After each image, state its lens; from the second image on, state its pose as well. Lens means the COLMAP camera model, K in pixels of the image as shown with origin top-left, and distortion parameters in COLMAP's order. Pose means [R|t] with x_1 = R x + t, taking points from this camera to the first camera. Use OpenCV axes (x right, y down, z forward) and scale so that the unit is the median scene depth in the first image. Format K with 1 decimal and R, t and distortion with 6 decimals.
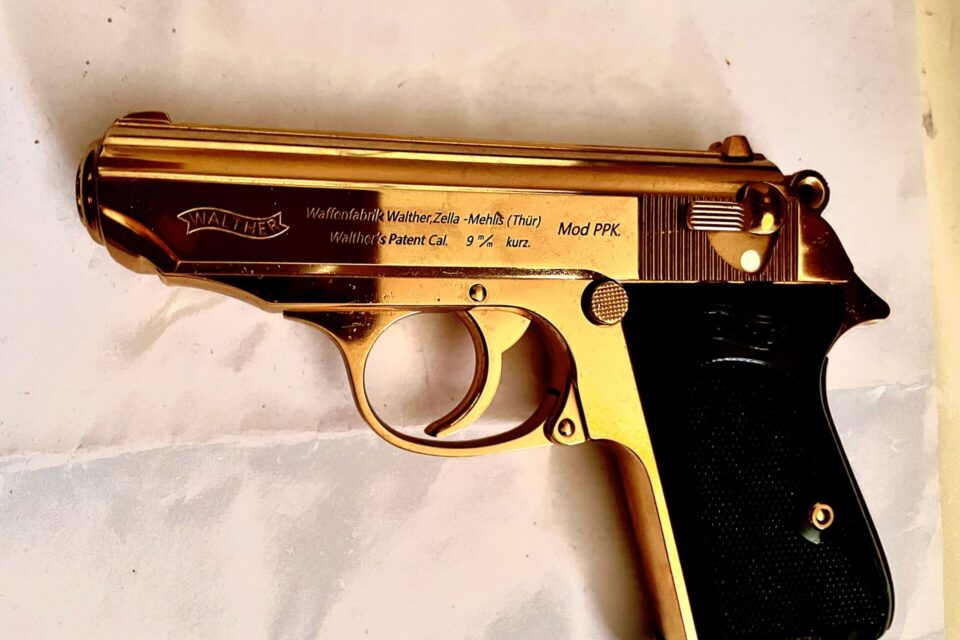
lens RADIAL K [[820.3, 0, 478.6], [0, 820.3, 347.3], [0, 0, 1]] dist [0.005757, 0.003492]
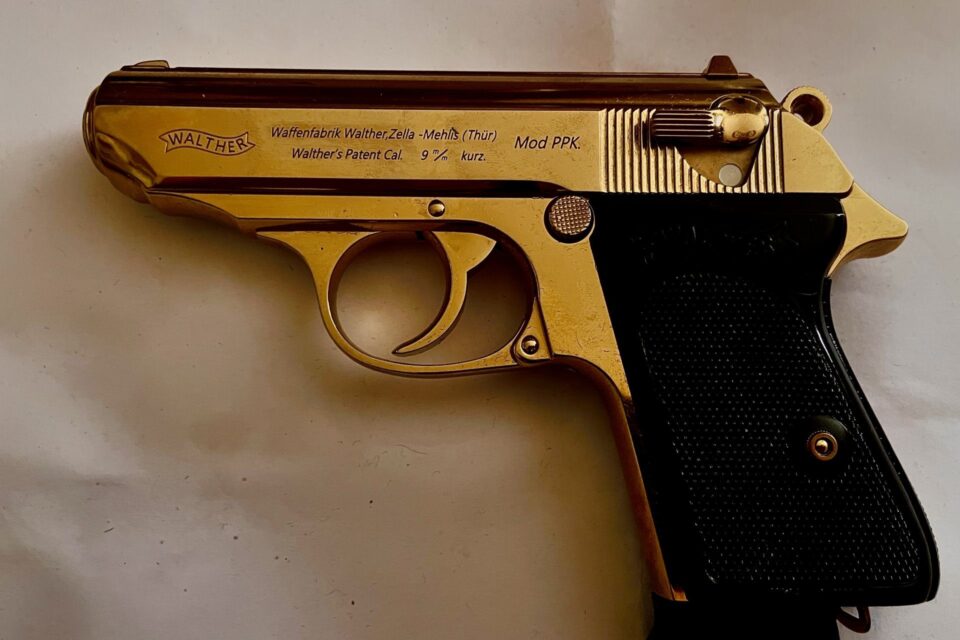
lens RADIAL K [[820.3, 0, 478.6], [0, 820.3, 347.3], [0, 0, 1]] dist [0.005757, 0.003492]
pose [[0.979510, -0.018989, -0.200498, 0.253057], [-0.009308, 0.990213, -0.139257, 0.247392], [0.201180, 0.138270, 0.969746, 0.049125]]
